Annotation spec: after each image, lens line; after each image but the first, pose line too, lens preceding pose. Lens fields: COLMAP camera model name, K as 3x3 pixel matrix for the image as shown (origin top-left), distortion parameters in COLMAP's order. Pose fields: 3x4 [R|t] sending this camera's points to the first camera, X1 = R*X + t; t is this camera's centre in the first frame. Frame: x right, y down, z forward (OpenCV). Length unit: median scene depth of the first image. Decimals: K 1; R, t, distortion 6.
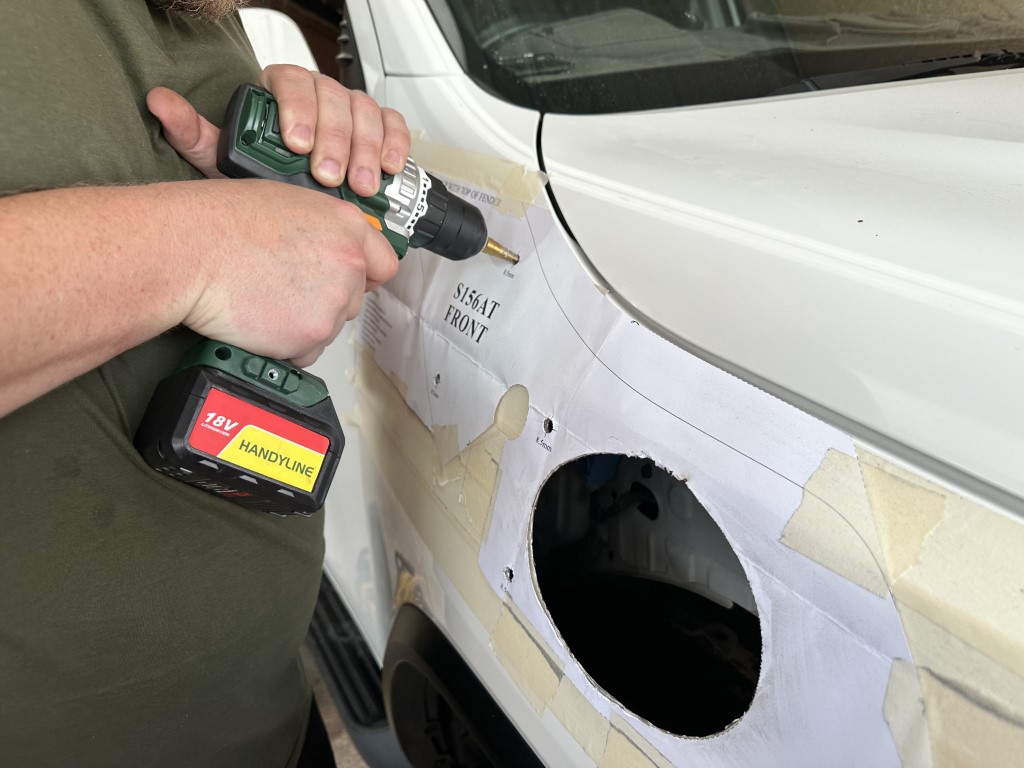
lens RADIAL K [[741.6, 0, 505.8], [0, 741.6, 451.1], [0, 0, 1]] dist [0.034373, -0.024520]
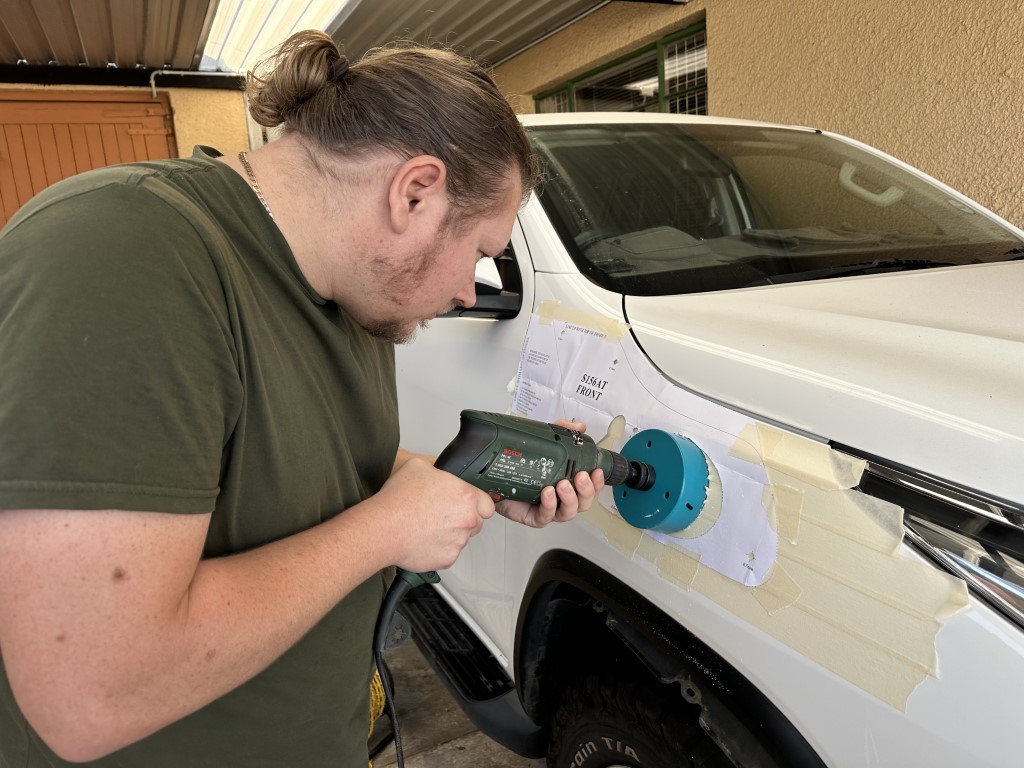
lens RADIAL K [[741.6, 0, 512.0], [0, 741.6, 393.0], [0, 0, 1]] dist [0.034373, -0.024520]
pose [[0.998617, 0.027256, -0.044966, -0.156633], [-0.037711, 0.967190, -0.251240, 0.312001], [0.036643, 0.252588, 0.966880, -0.870192]]
